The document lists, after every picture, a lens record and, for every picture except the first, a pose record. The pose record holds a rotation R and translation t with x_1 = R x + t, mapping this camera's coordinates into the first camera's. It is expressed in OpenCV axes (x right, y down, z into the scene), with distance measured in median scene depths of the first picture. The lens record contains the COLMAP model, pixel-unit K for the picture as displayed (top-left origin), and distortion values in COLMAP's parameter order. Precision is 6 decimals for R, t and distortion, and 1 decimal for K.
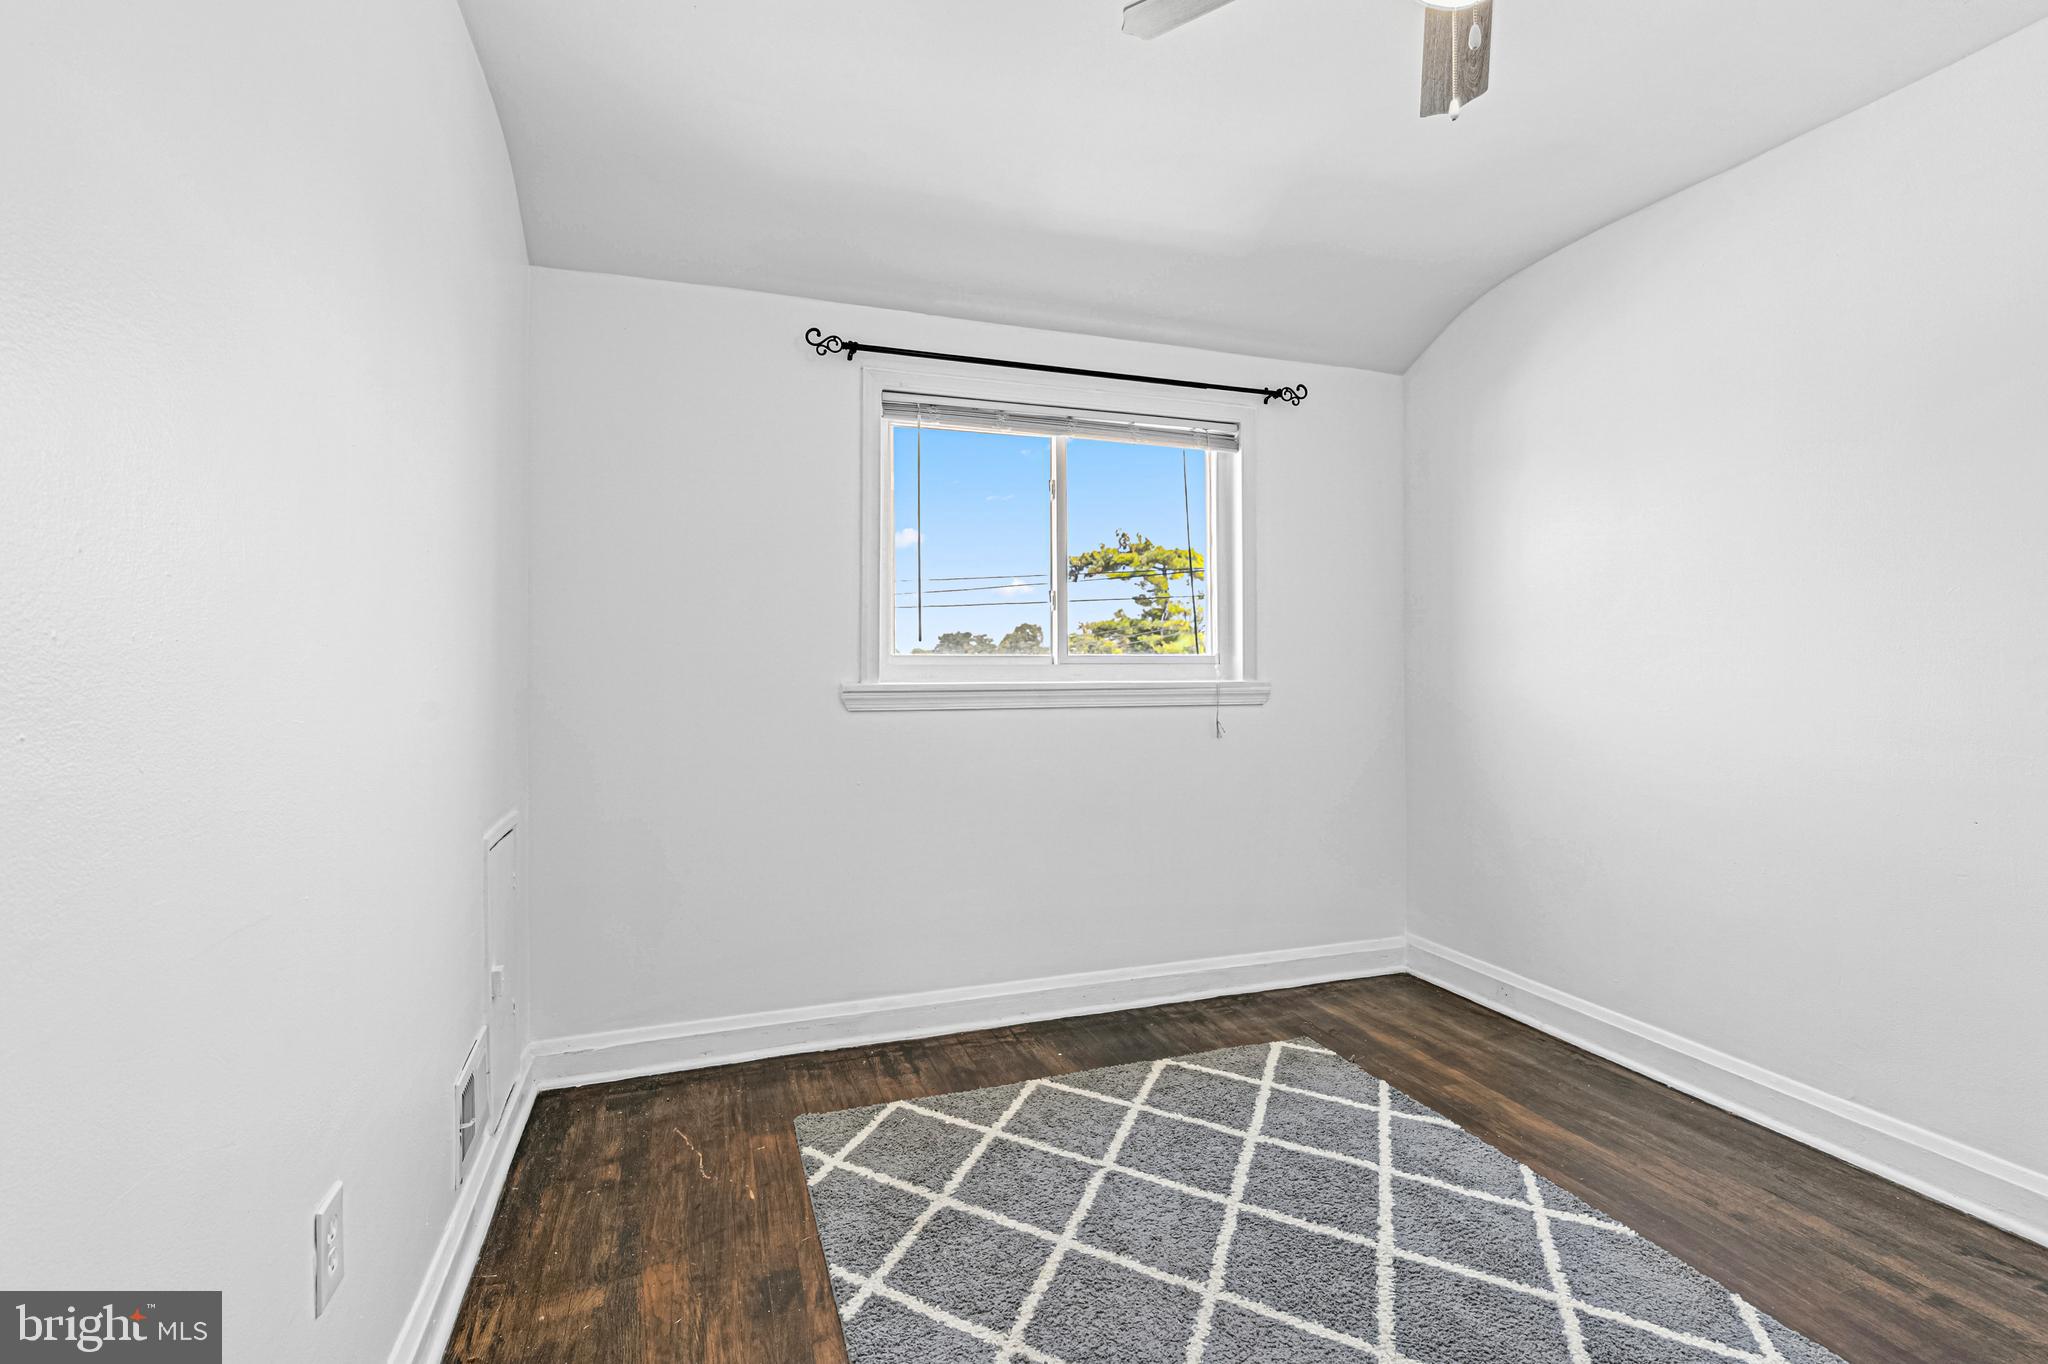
lens RADIAL K [[933.6, 0, 1015.9], [0, 933.6, 676.2], [0, 0, 1]] dist [-0.001198, 0.001438]
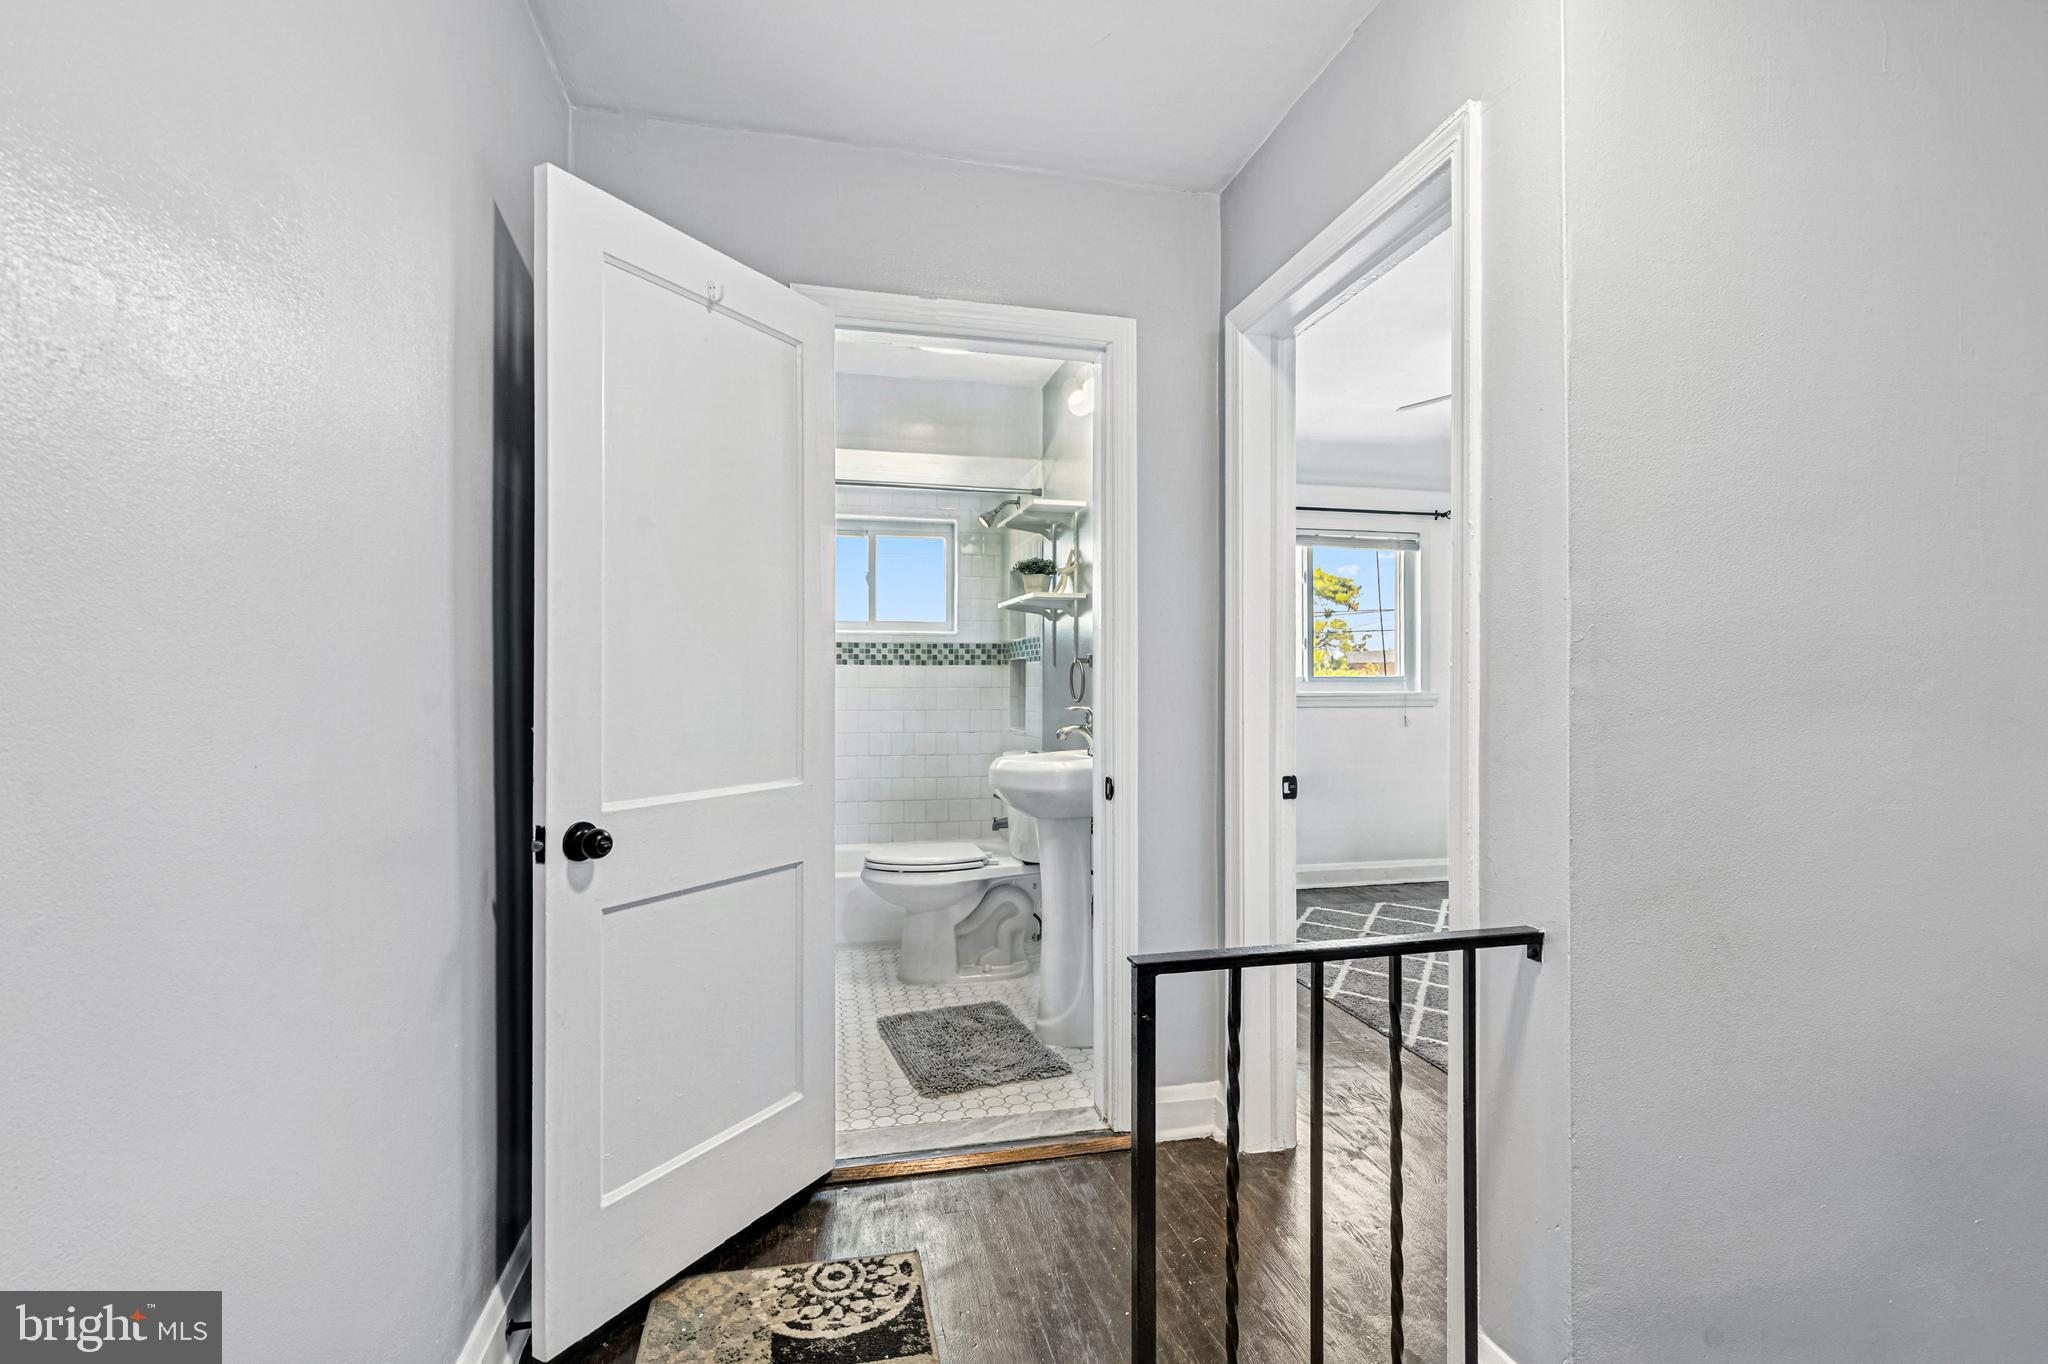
lens RADIAL K [[933.6, 0, 1028.9], [0, 933.6, 681.2], [0, 0, 1]] dist [-0.001198, 0.001438]
pose [[0.993787, 0.003617, -0.111238, -0.255159], [-0.003988, 0.999987, -0.003104, -0.005929], [0.111226, 0.003529, 0.993789, -0.692277]]
